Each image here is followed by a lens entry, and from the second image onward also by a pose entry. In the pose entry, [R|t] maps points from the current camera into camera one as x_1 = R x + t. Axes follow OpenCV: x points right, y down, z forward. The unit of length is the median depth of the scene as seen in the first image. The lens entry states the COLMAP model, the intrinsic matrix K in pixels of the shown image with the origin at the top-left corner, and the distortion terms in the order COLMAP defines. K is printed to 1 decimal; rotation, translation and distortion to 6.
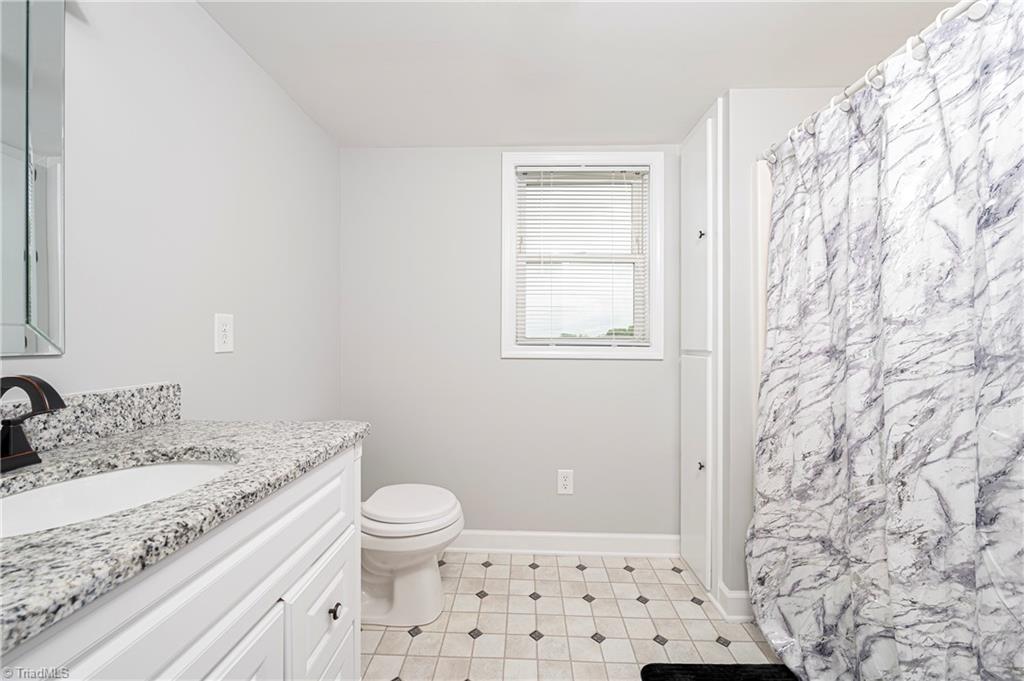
lens RADIAL K [[412.2, 0, 507.6], [0, 412.2, 339.1], [0, 0, 1]] dist [-0.005055, 0.000820]
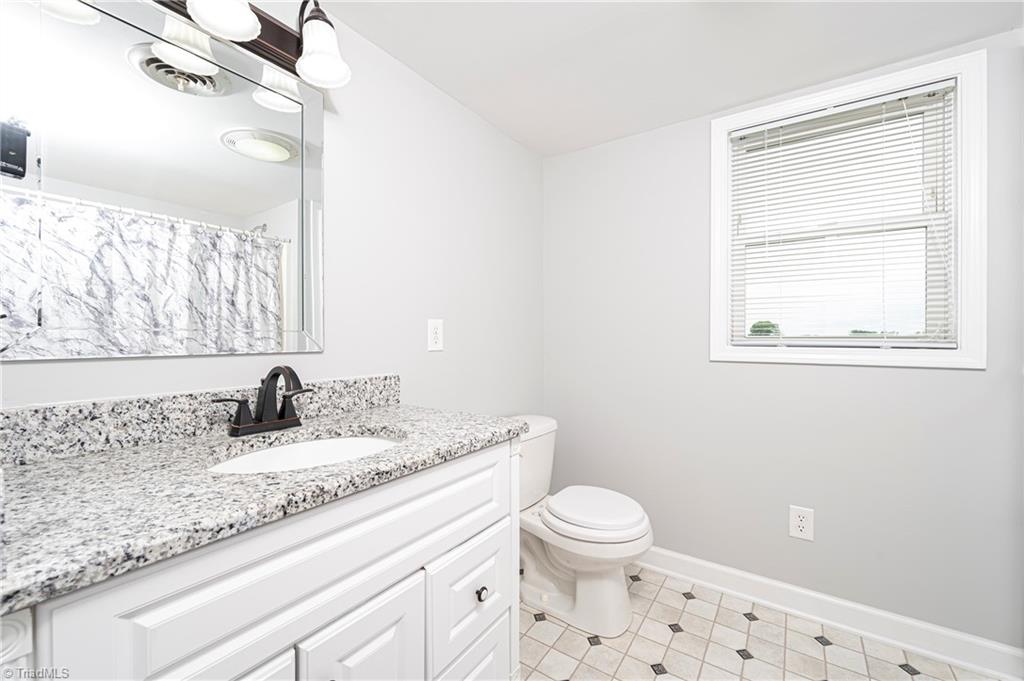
lens RADIAL K [[412.2, 0, 509.3], [0, 412.2, 339.6], [0, 0, 1]] dist [-0.005055, 0.000820]
pose [[0.845674, -0.002137, -0.533696, 0.201958], [0.003937, 0.999990, 0.002235, -0.004002], [0.533686, -0.003991, 0.845673, 0.122521]]
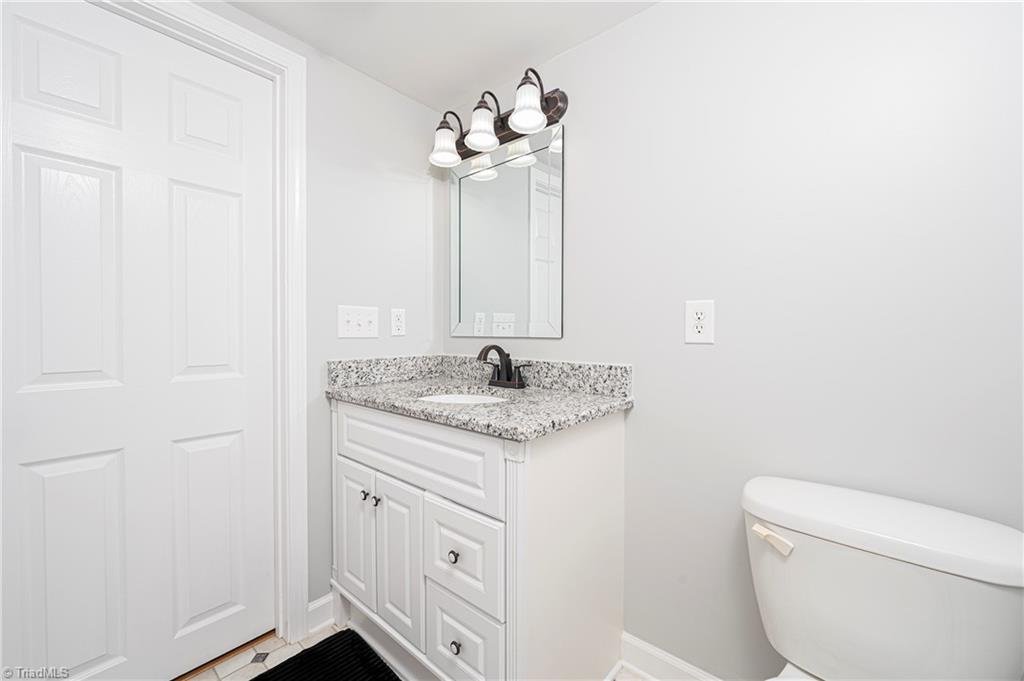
lens RADIAL K [[412.2, 0, 521.7], [0, 412.2, 335.5], [0, 0, 1]] dist [-0.005055, 0.000820]
pose [[-0.616641, 0.006478, -0.787218, 0.365734], [-0.000275, 0.999964, 0.008445, 0.010510], [0.787245, 0.005424, -0.616617, 1.752313]]
